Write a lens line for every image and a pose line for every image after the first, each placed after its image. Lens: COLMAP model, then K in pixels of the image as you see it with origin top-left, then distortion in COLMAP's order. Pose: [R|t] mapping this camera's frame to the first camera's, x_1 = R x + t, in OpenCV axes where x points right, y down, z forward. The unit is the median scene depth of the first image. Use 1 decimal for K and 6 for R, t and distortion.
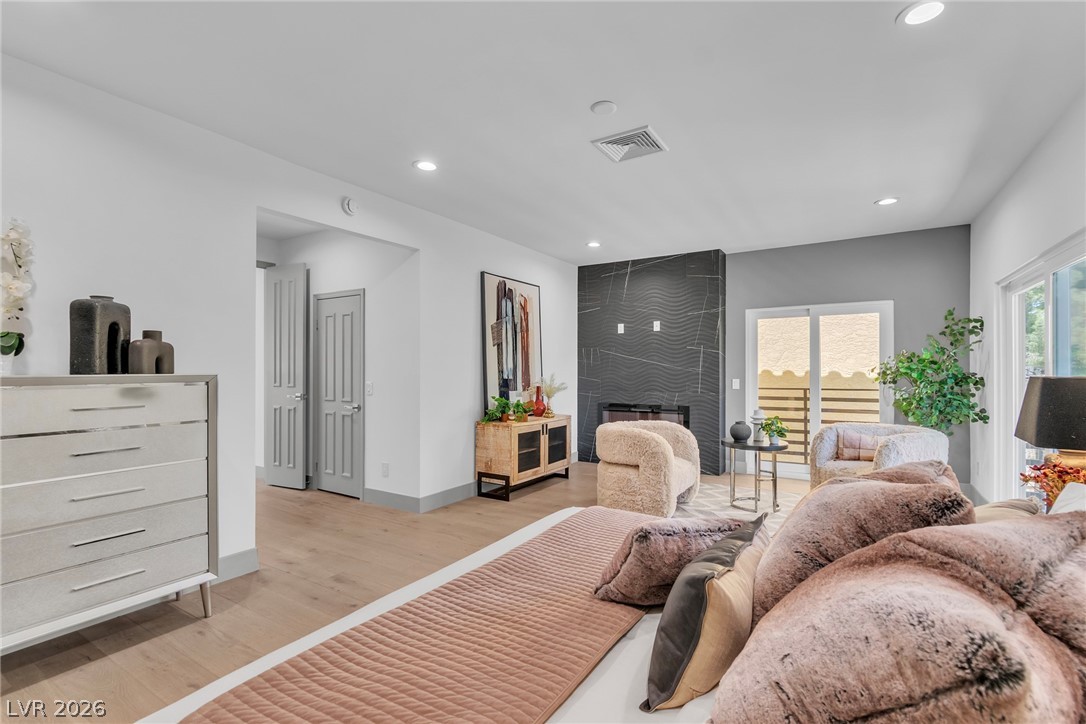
lens RADIAL K [[489.0, 0, 547.7], [0, 489.0, 372.0], [0, 0, 1]] dist [0.000863, 0.000223]
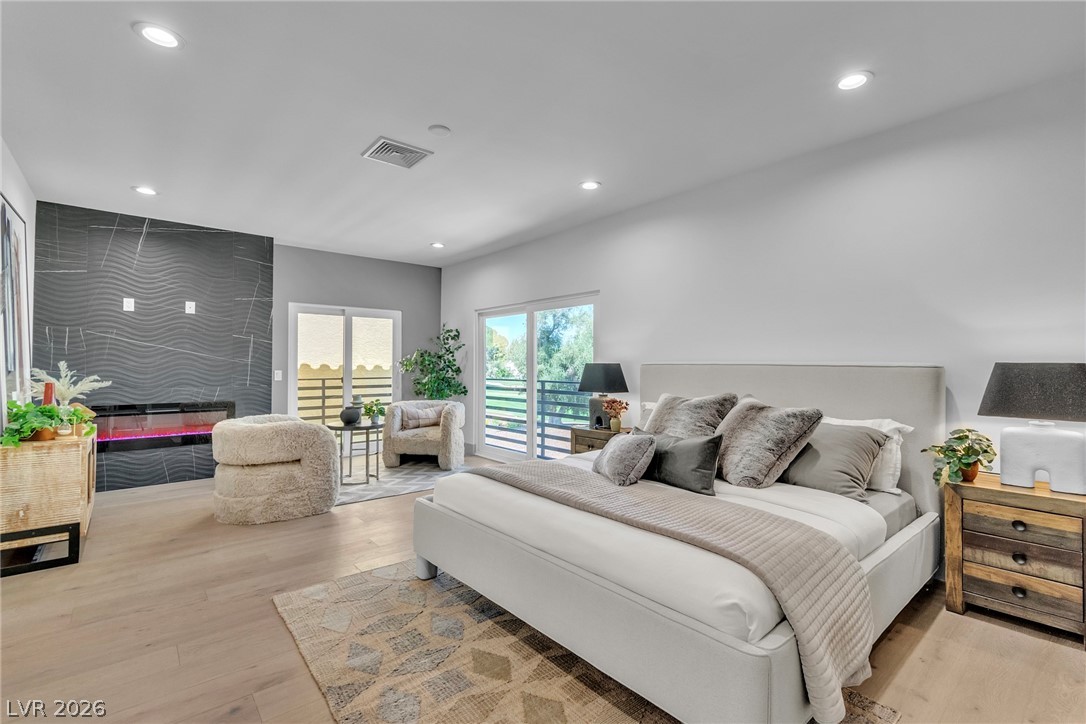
lens RADIAL K [[481.3, 0, 551.4], [0, 481.3, 364.5], [0, 0, 1]] dist [0.000159, -0.000115]
pose [[0.296569, 0.006072, 0.954992, -0.428906], [0.002445, 0.999972, -0.007117, 0.011403], [-0.955008, 0.004446, 0.296546, 0.195950]]
